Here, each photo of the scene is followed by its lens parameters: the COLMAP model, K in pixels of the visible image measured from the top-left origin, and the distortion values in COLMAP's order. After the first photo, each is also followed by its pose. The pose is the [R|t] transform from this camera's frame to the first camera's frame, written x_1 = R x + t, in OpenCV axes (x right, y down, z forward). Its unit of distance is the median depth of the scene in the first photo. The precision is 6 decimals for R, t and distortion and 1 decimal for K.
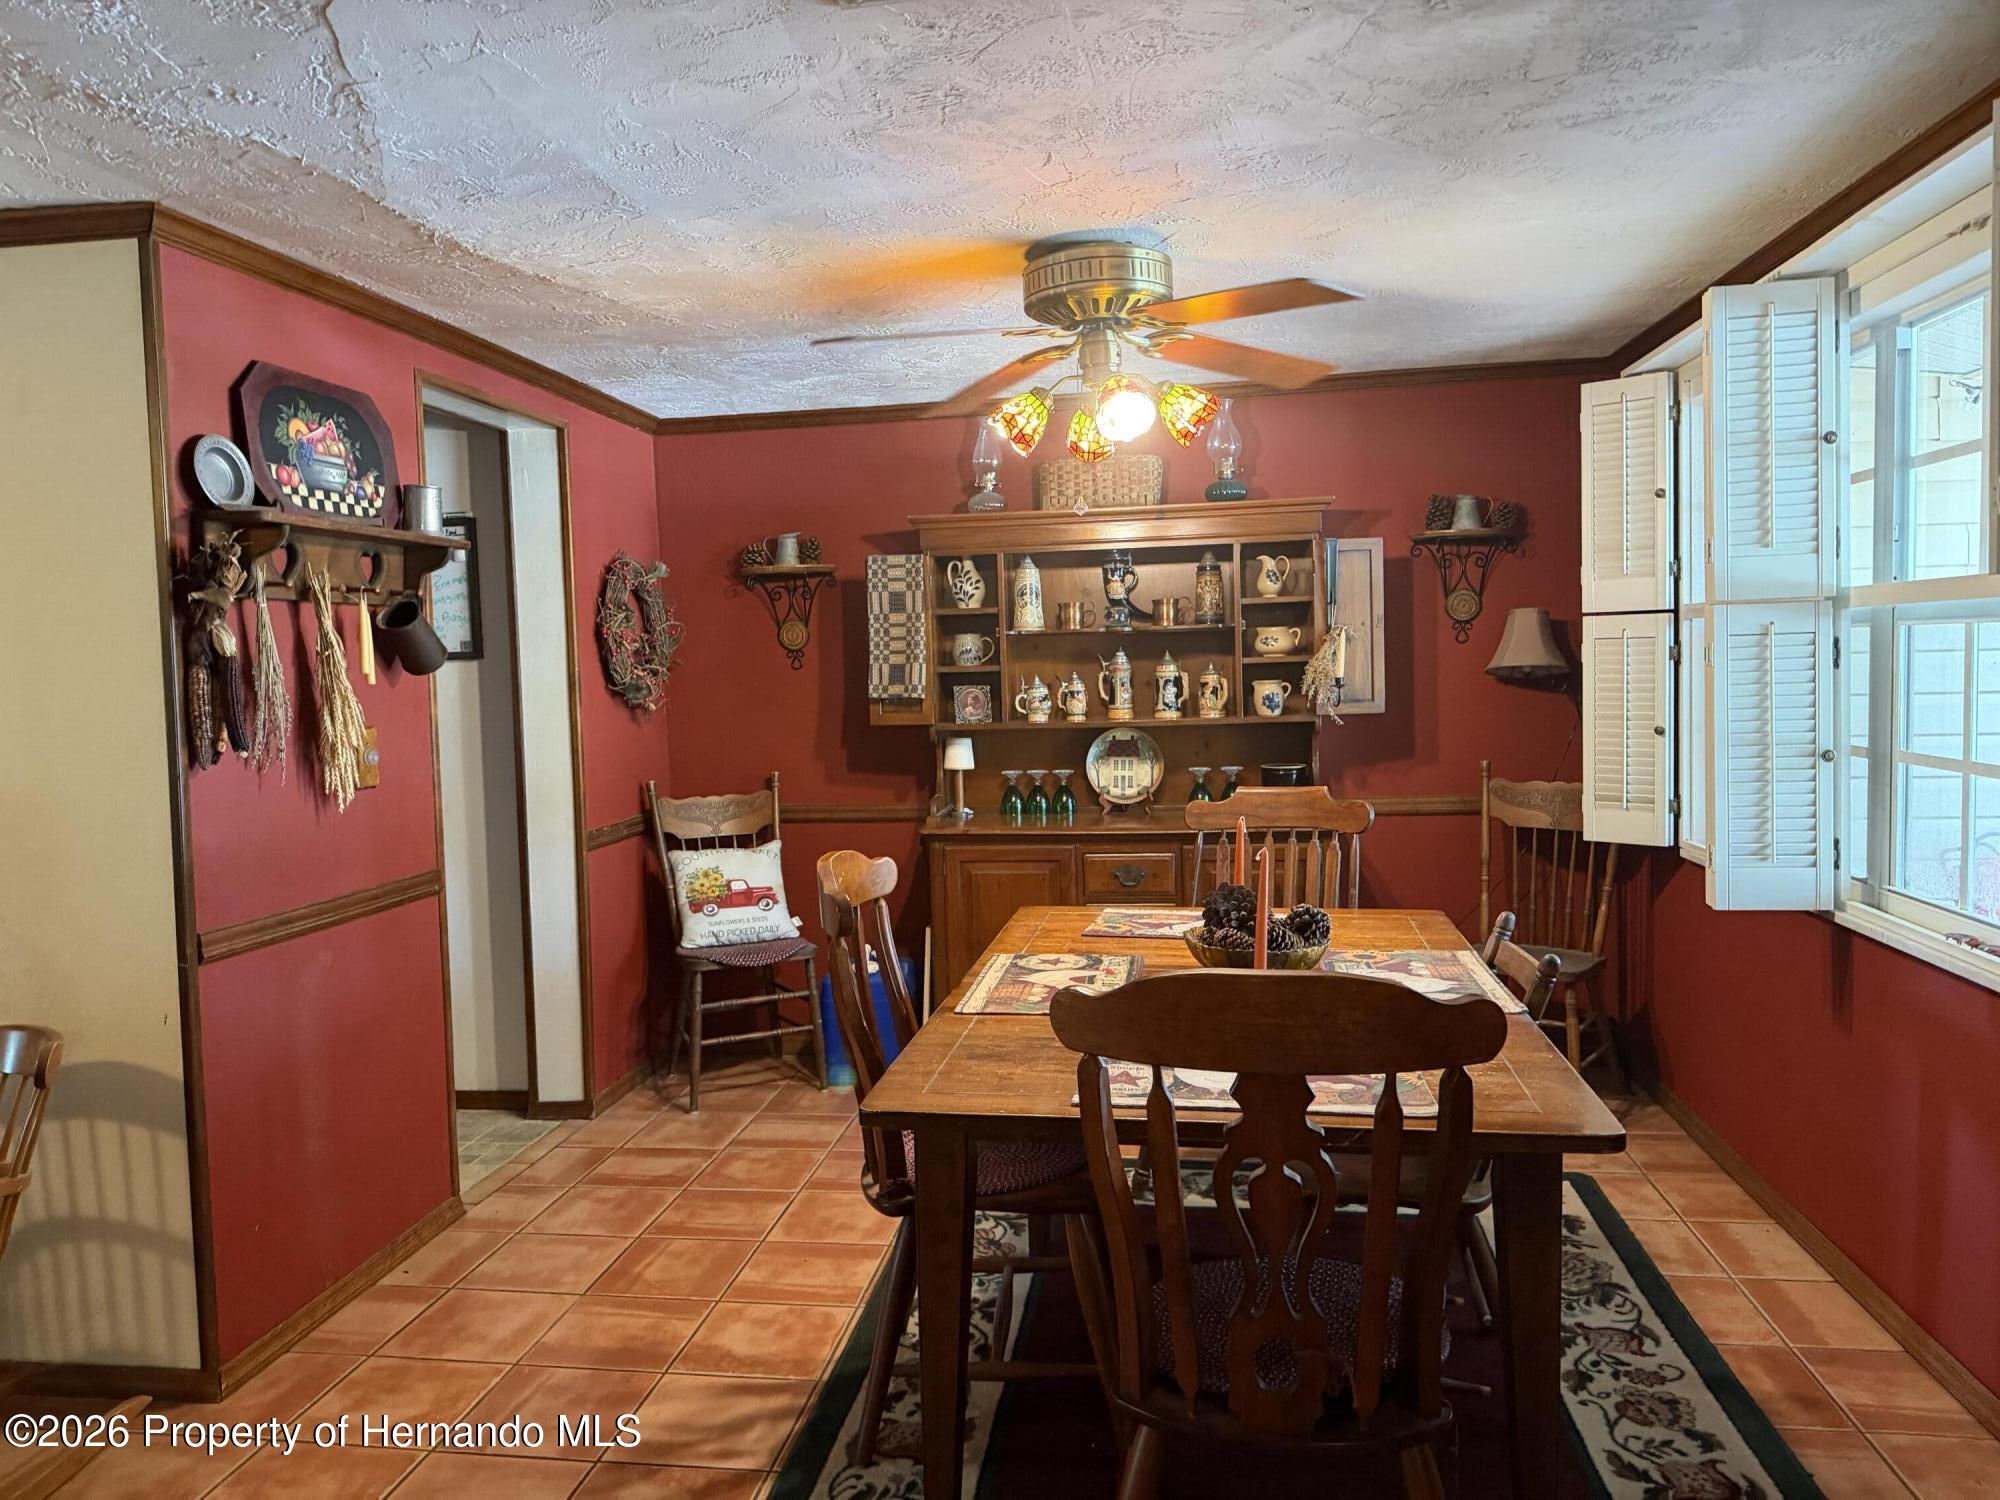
lens RADIAL K [[1411.8, 0, 1000.0], [0, 1411.8, 750.0], [0, 0, 1]] dist [0.039609, -0.047401]
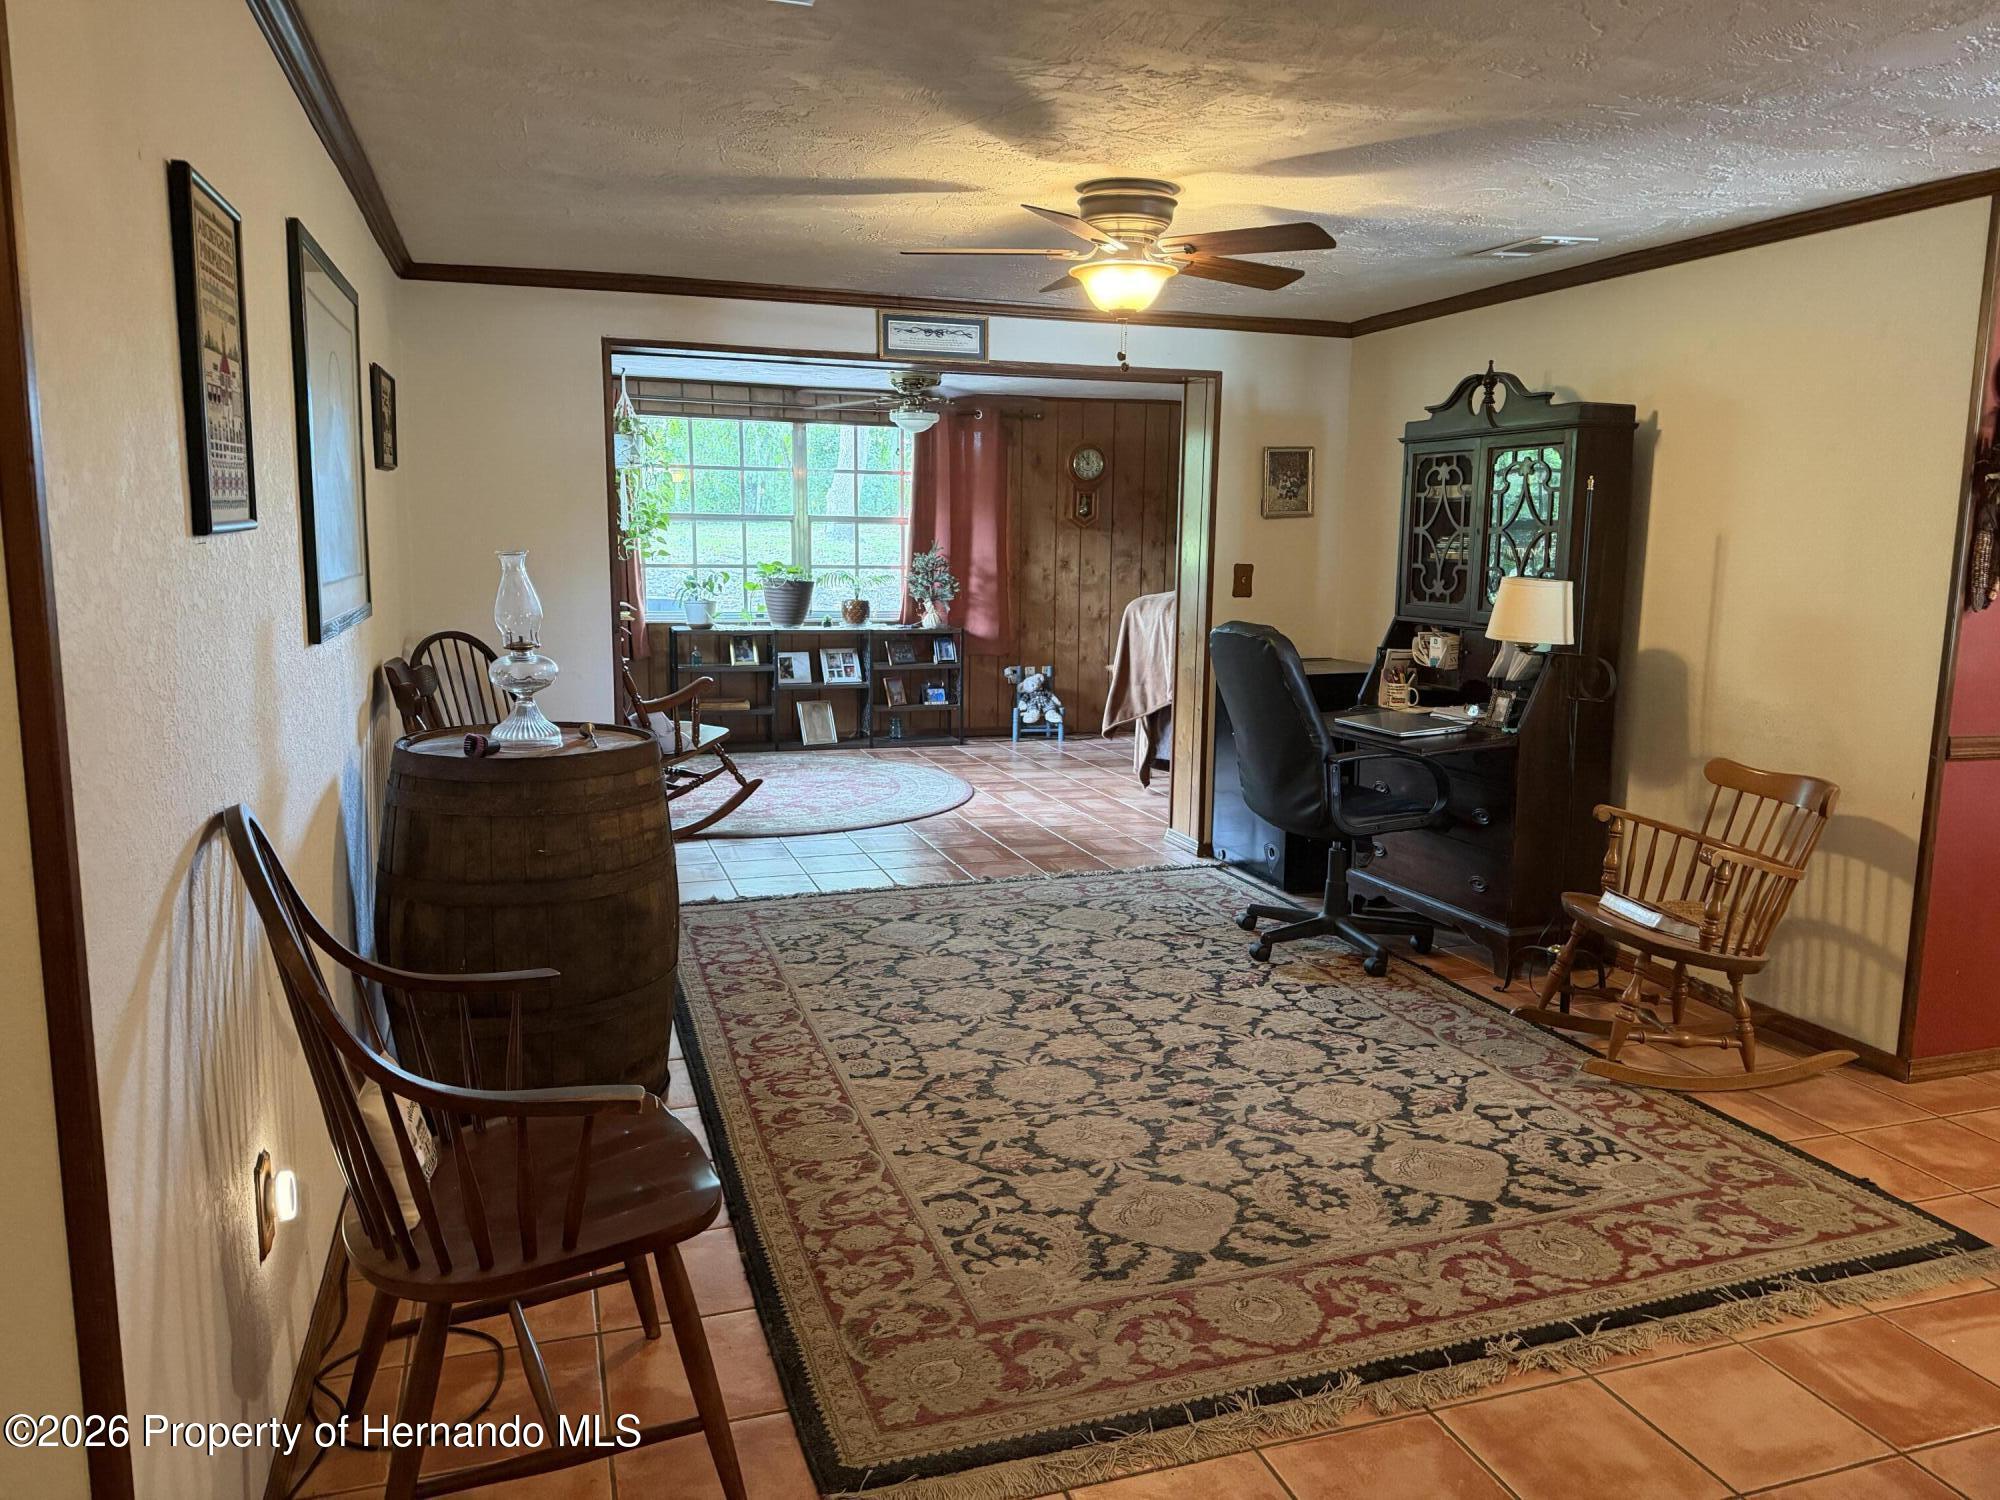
lens RADIAL K [[1411.8, 0, 1000.0], [0, 1411.8, 750.0], [0, 0, 1]] dist [0.039609, -0.047401]
pose [[0.440152, 0.164872, -0.882657, 0.209758], [-0.072727, 0.986314, 0.147968, 0.010479], [0.894973, -0.000935, 0.446119, -0.365244]]
